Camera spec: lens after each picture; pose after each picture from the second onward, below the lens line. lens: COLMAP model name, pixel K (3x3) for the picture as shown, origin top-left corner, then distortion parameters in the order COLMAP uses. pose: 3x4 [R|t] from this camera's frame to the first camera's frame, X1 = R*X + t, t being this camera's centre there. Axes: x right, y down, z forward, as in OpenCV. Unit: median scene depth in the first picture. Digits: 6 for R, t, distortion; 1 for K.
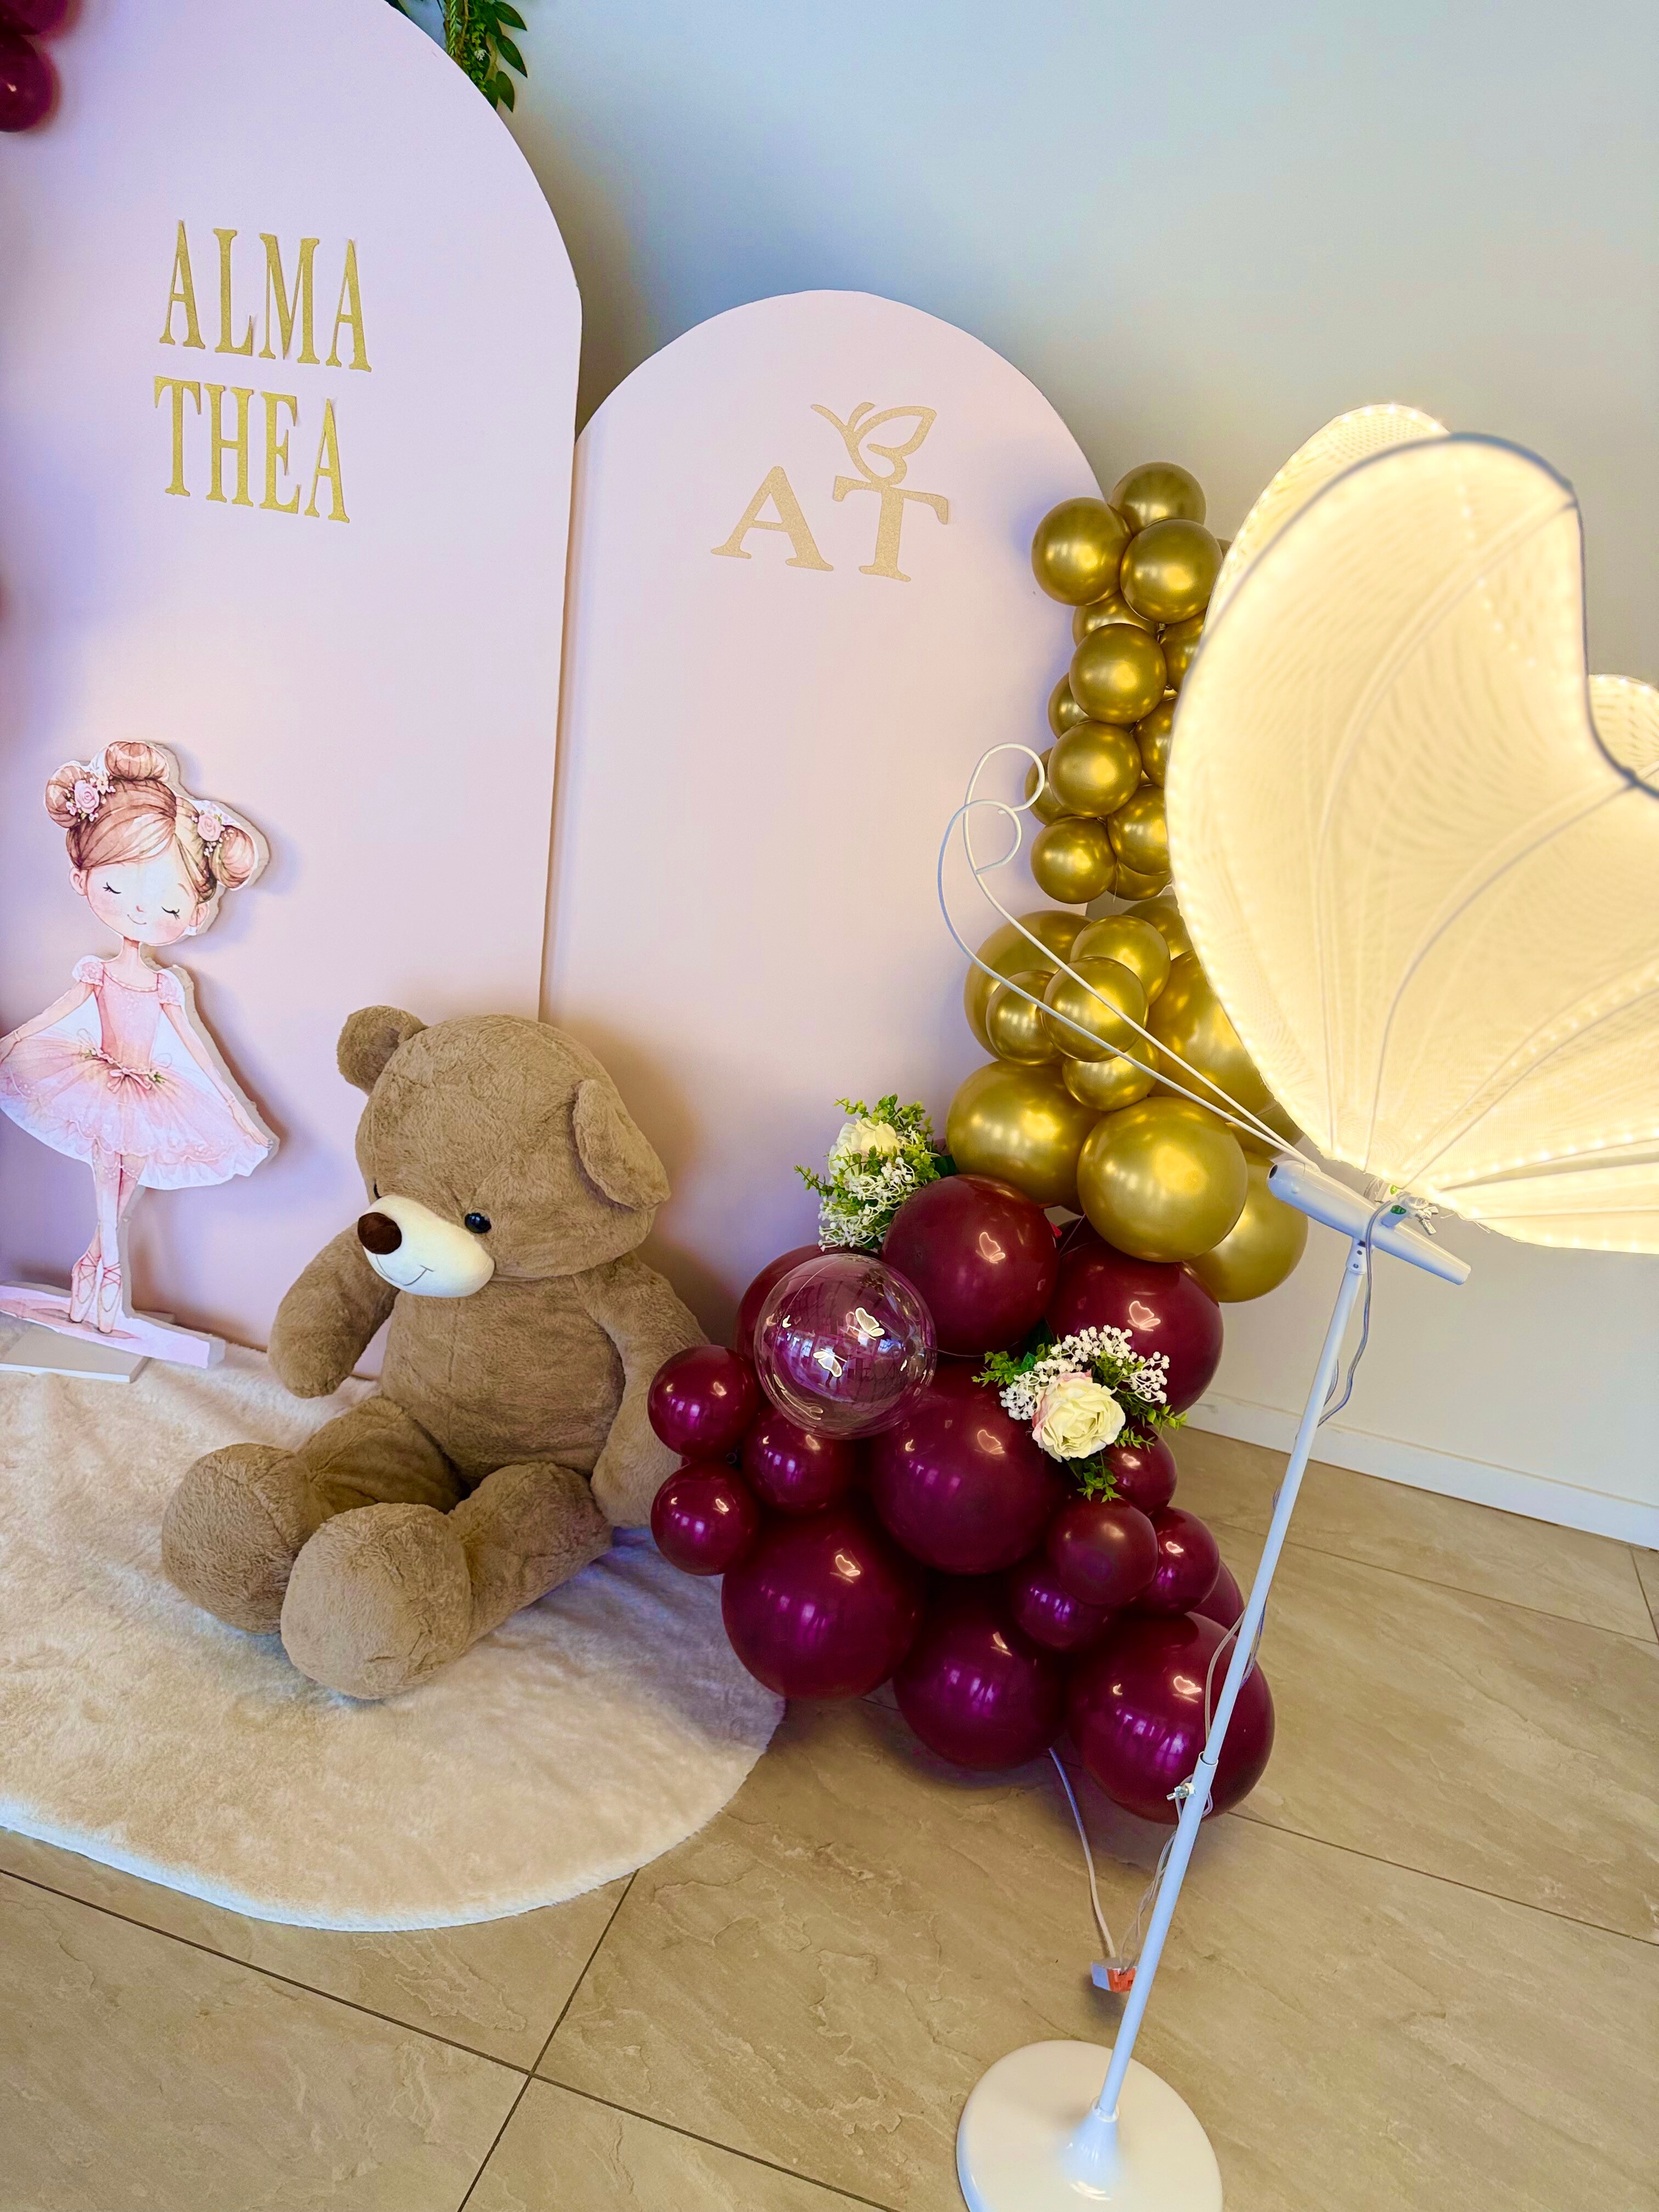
lens RADIAL K [[1611.9, 0, 827.5], [0, 1611.9, 1120.7], [0, 0, 1]] dist [0.124369, -0.204255]
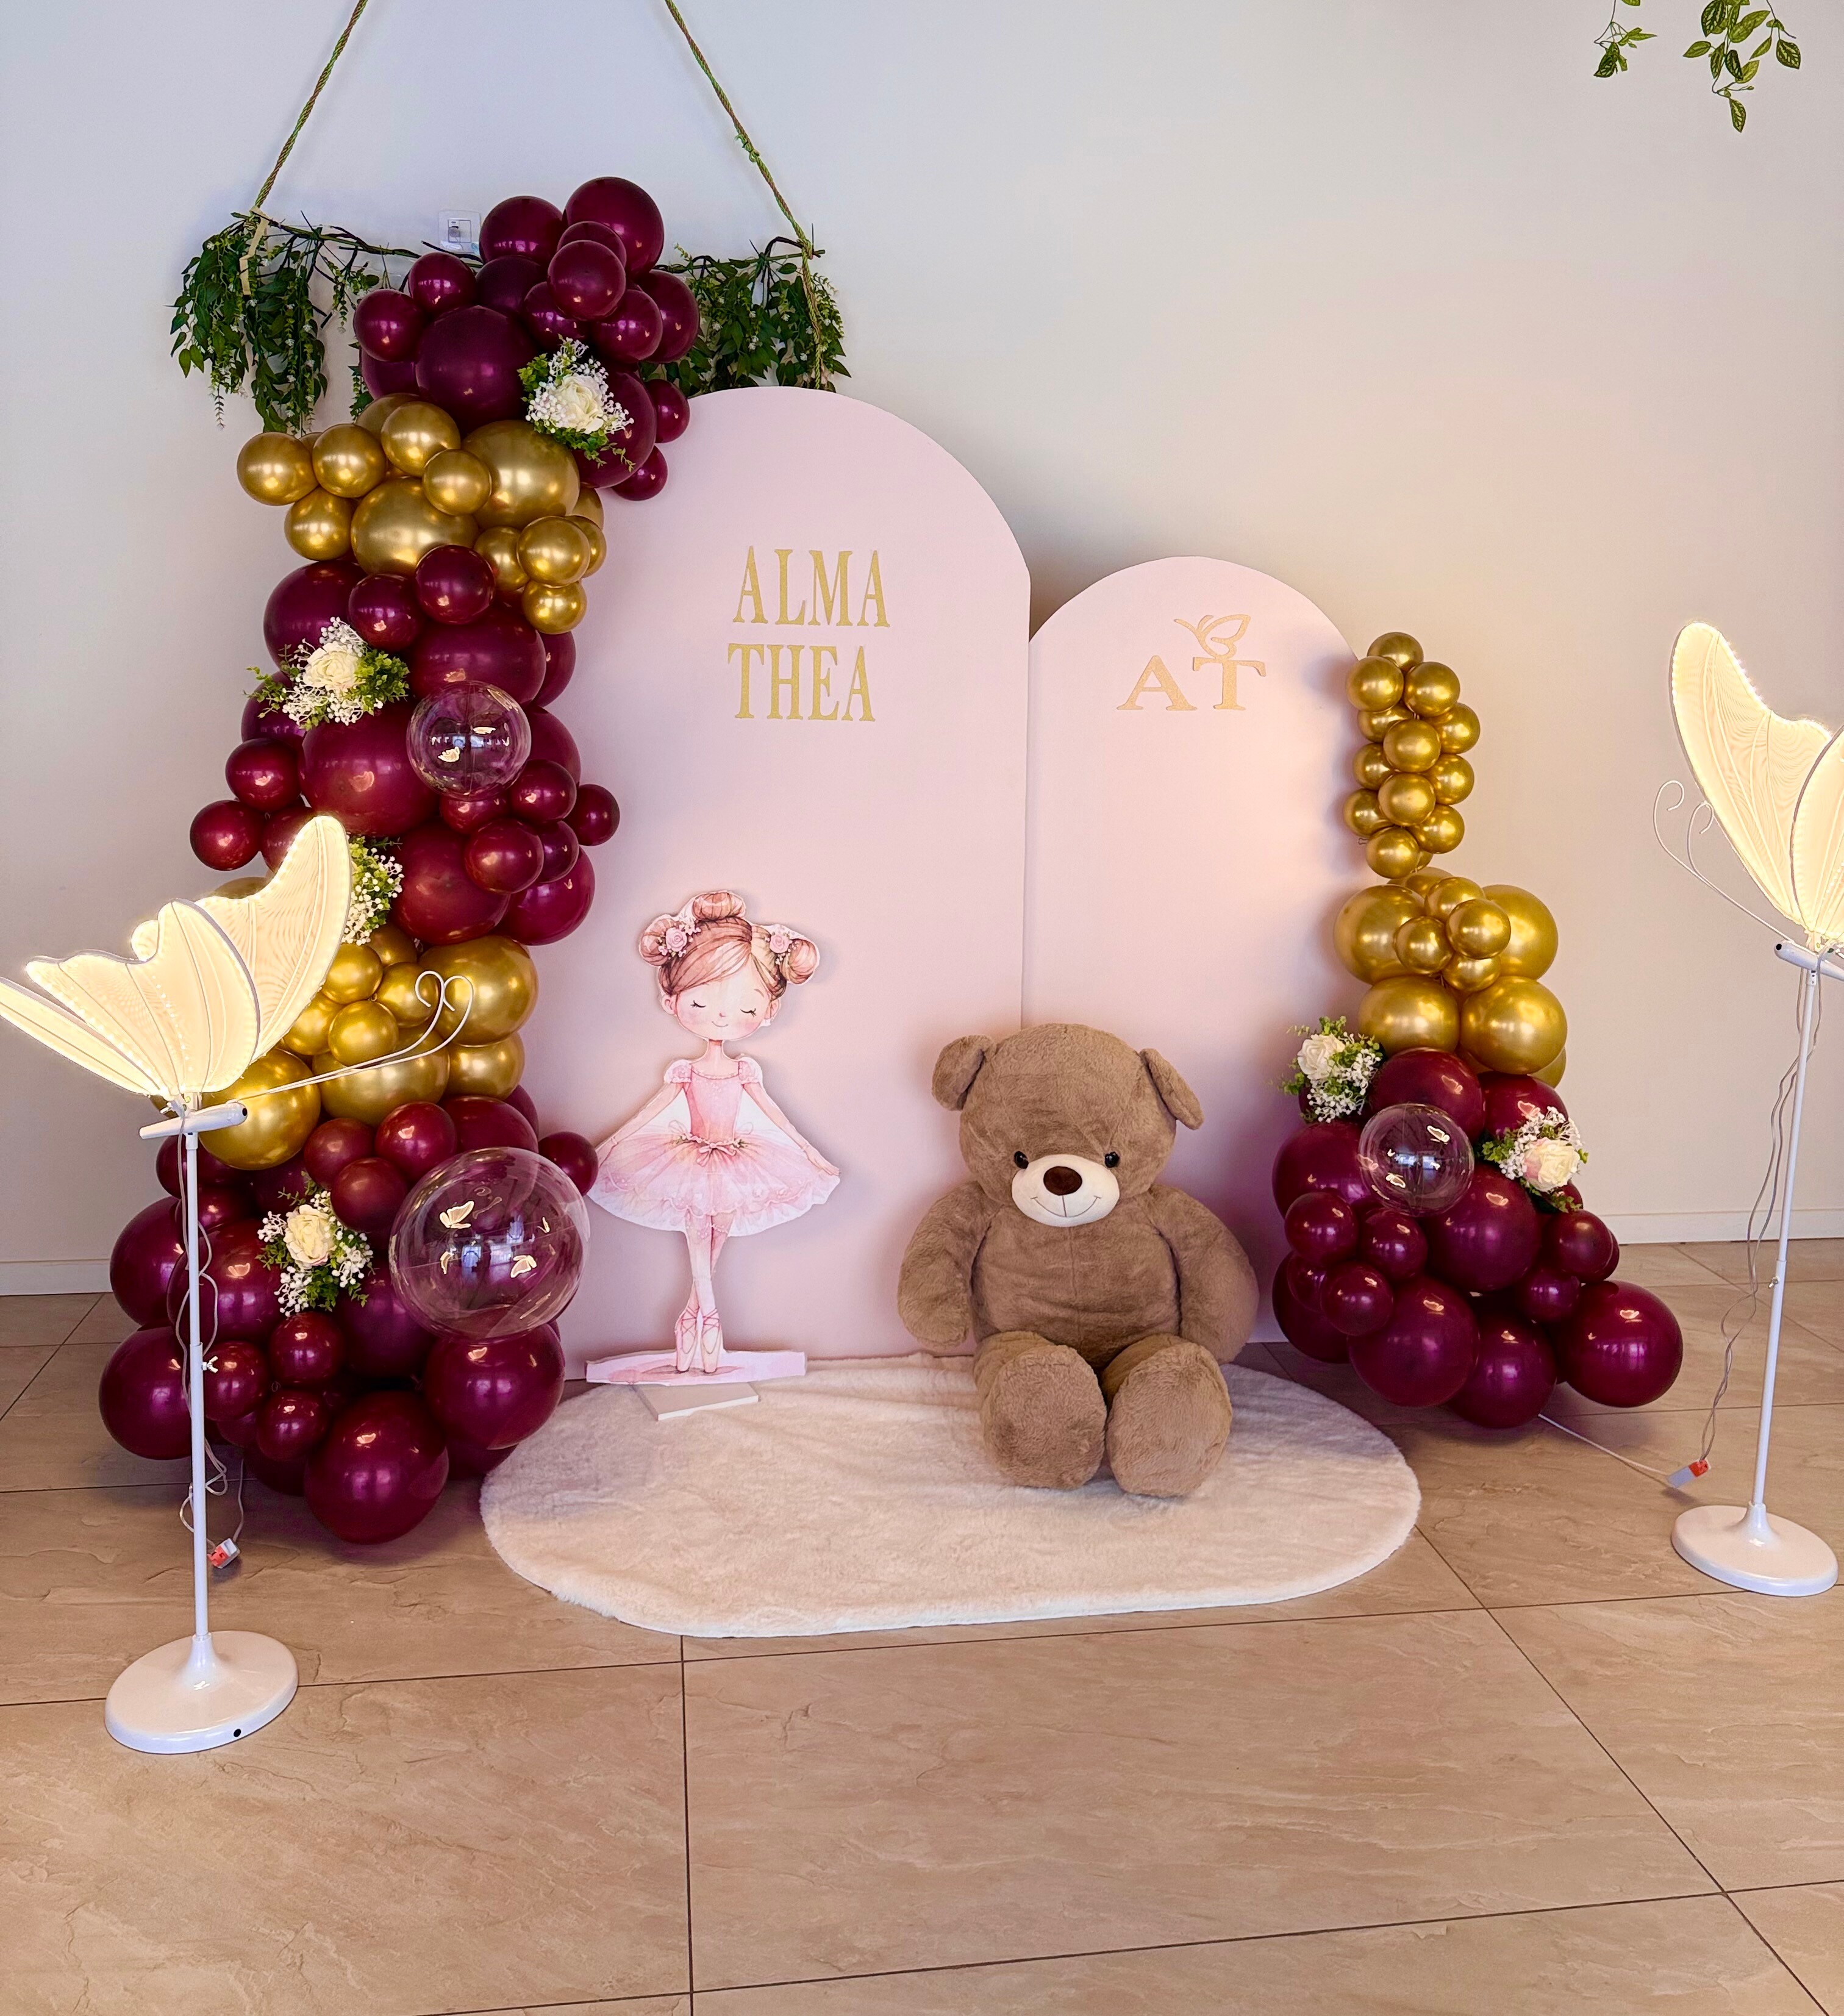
lens RADIAL K [[1786.5, 0, 929.8], [0, 1786.5, 767.9], [0, 0, 1]] dist [0.146790, -0.309799]
pose [[0.899935, -0.137891, 0.413645, -0.929575], [0.237345, 0.950731, -0.199442, 0.011152], [-0.365764, 0.277661, 0.888325, -0.450539]]
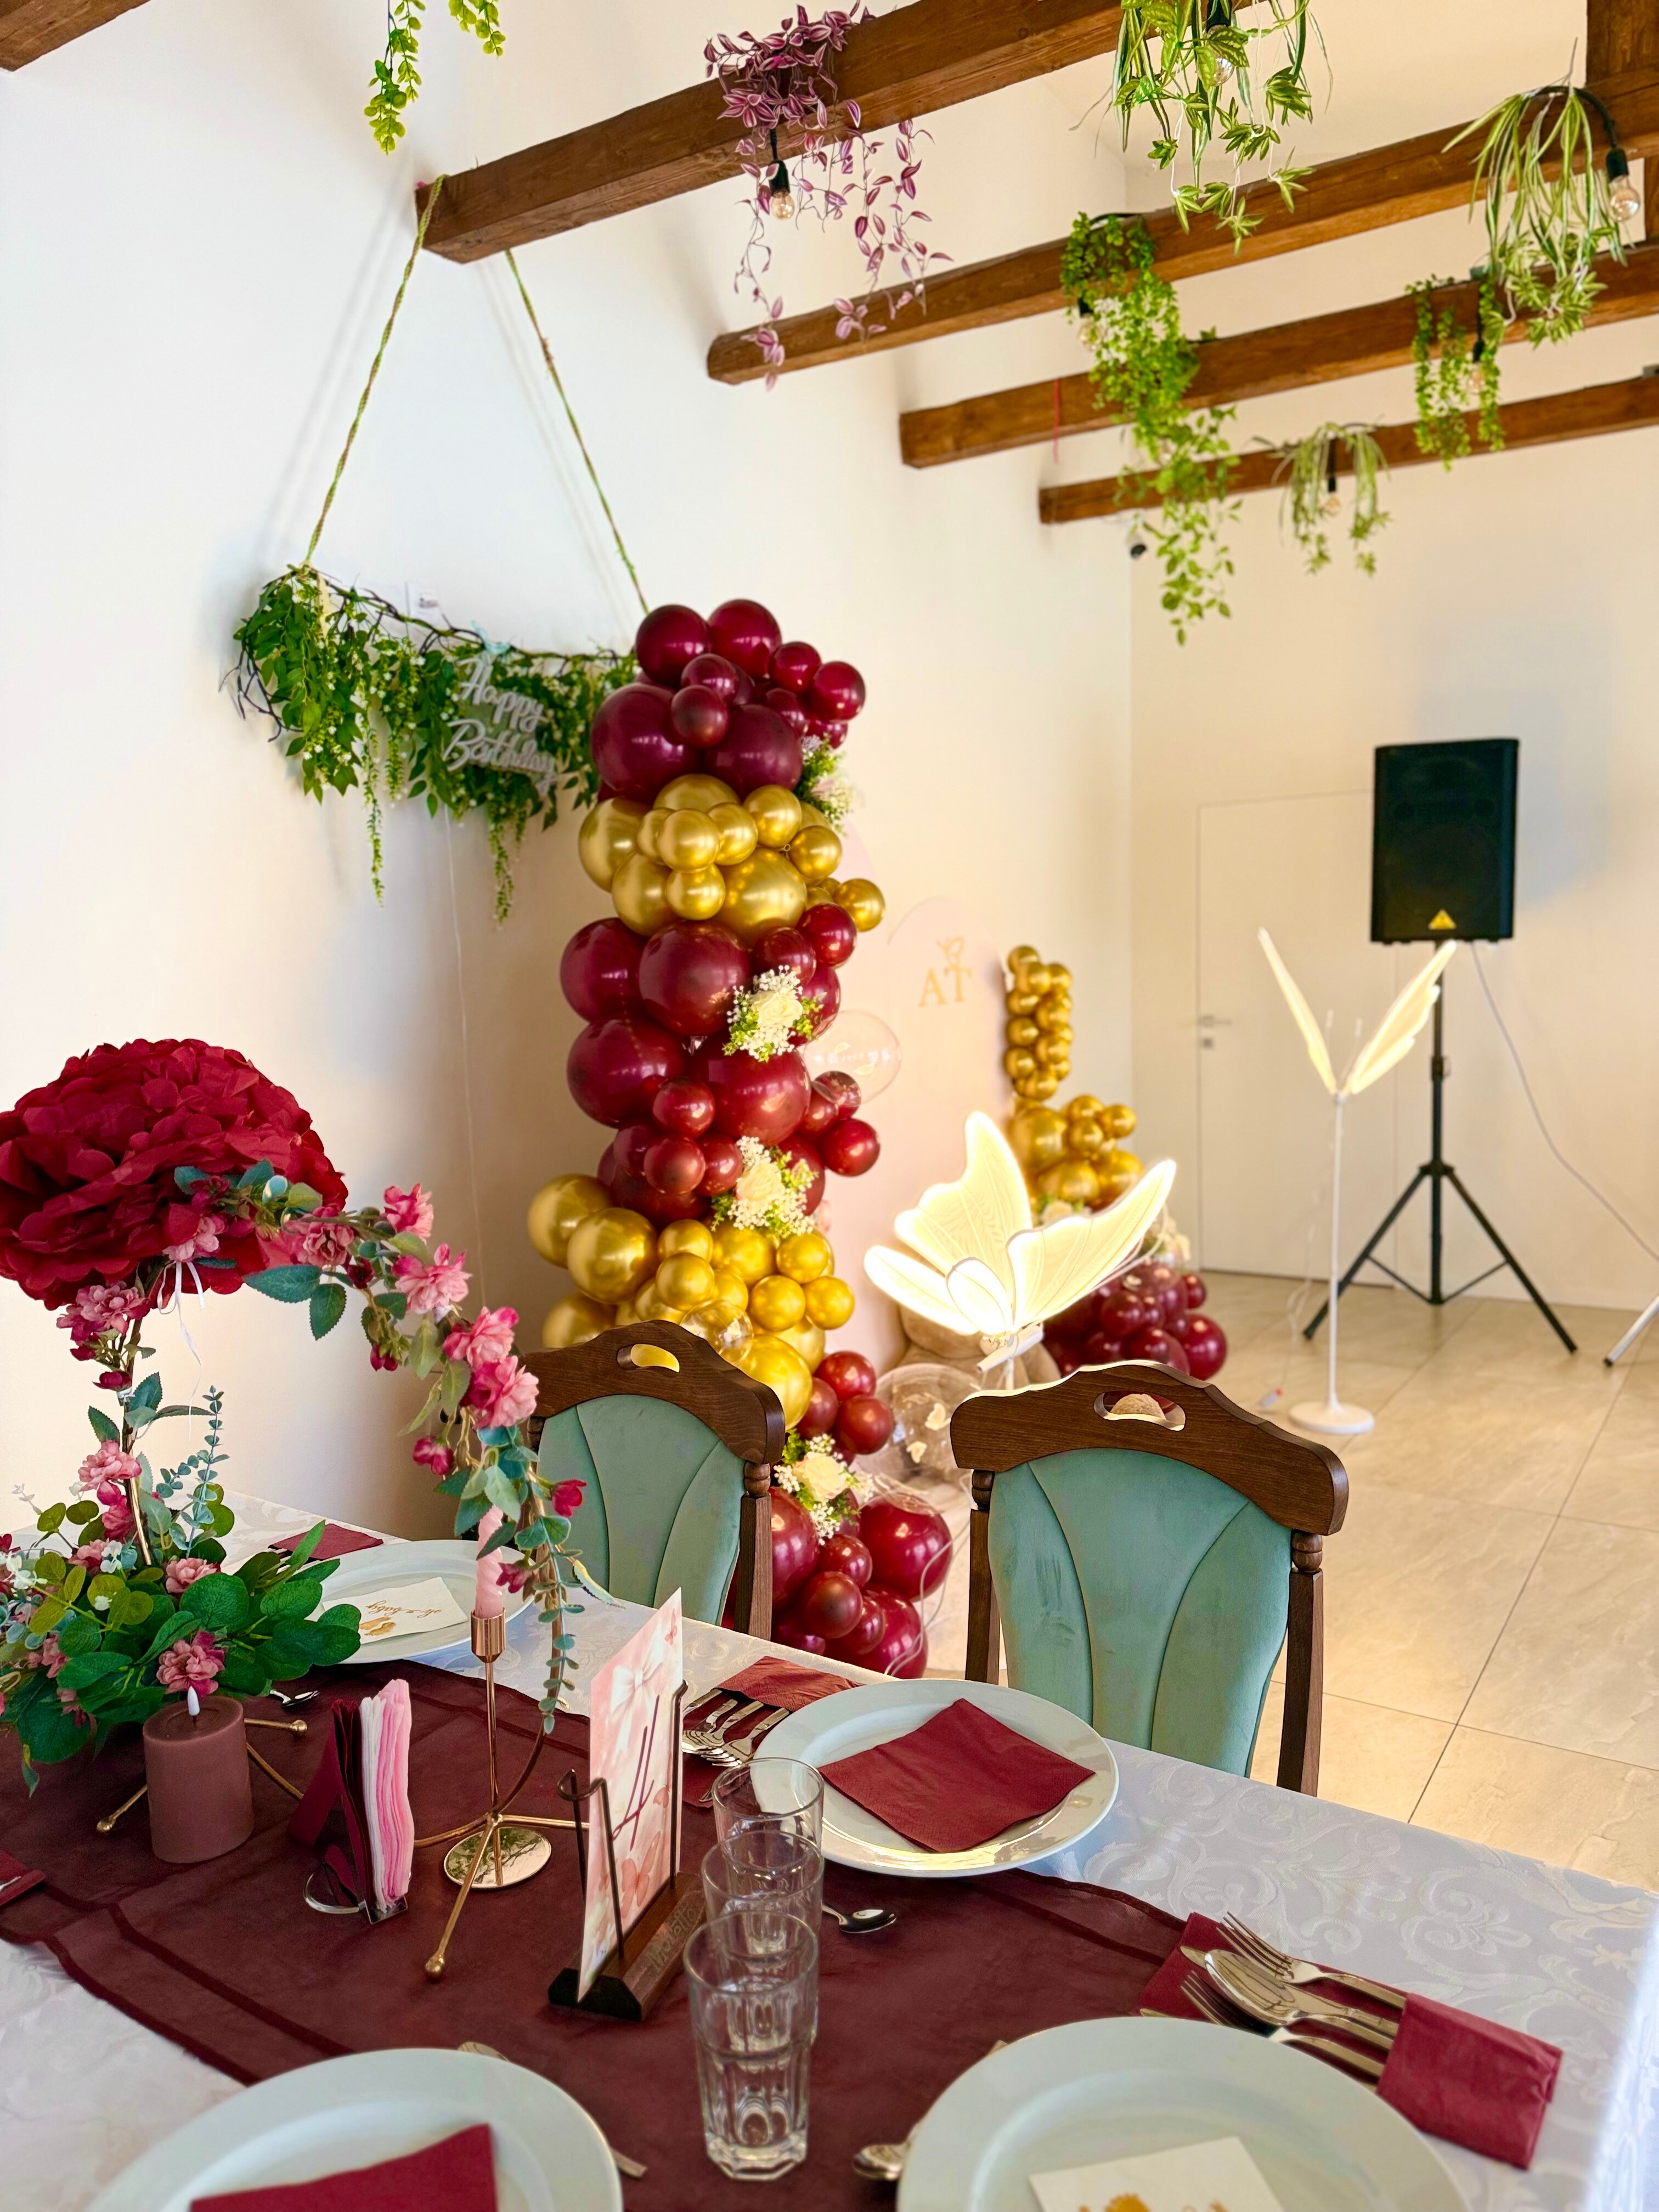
lens RADIAL K [[1611.9, 0, 827.5], [0, 1611.9, 1120.7], [0, 0, 1]] dist [0.124369, -0.204255]
pose [[0.284883, -0.238351, 0.928456, -2.103560], [0.401492, 0.909207, 0.110217, -0.480834], [-0.870429, 0.341368, 0.354714, 0.366307]]
